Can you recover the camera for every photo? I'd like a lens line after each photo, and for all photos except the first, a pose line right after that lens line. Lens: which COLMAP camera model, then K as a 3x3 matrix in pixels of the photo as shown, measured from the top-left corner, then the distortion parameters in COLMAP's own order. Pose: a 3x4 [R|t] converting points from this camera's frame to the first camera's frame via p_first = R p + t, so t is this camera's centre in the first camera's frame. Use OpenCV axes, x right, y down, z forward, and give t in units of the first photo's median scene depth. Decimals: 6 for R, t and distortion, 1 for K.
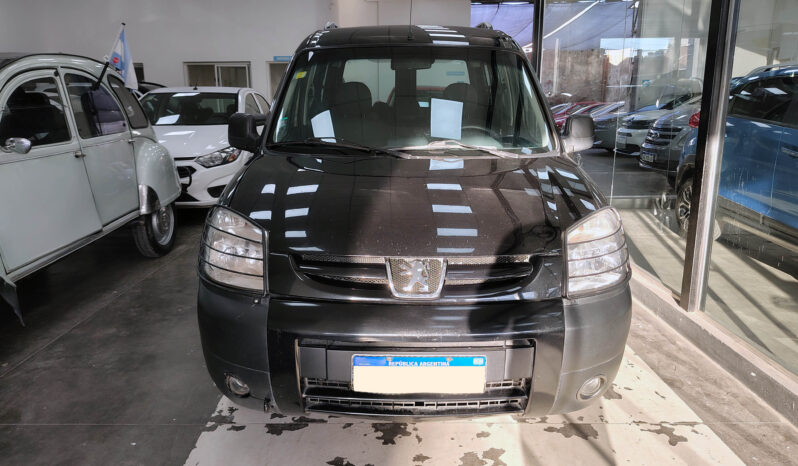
lens RADIAL K [[576.0, 0, 398.3], [0, 576.0, 230.9], [0, 0, 1]] dist [0.002068, -0.001683]
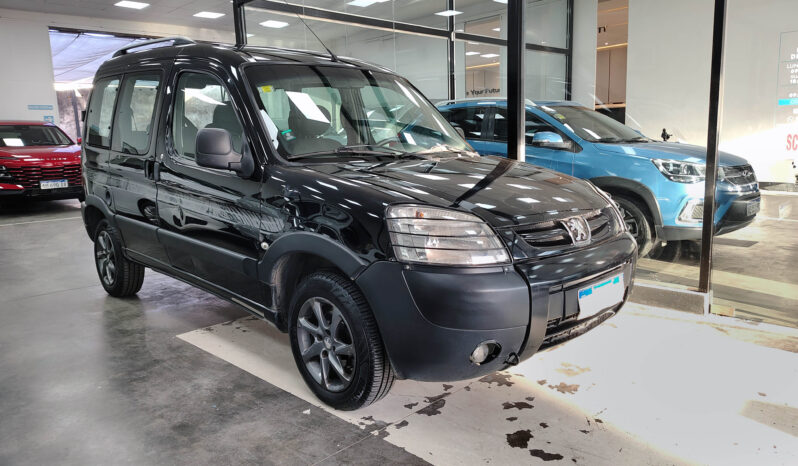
lens RADIAL K [[576.0, 0, 400.0], [0, 576.0, 233.3], [0, 0, 1]] dist [0.002068, -0.001683]
pose [[0.715562, -0.136100, 0.685163, -0.938836], [0.182300, 0.983231, 0.004919, 0.002622], [-0.674343, 0.121385, 0.728373, 0.215664]]
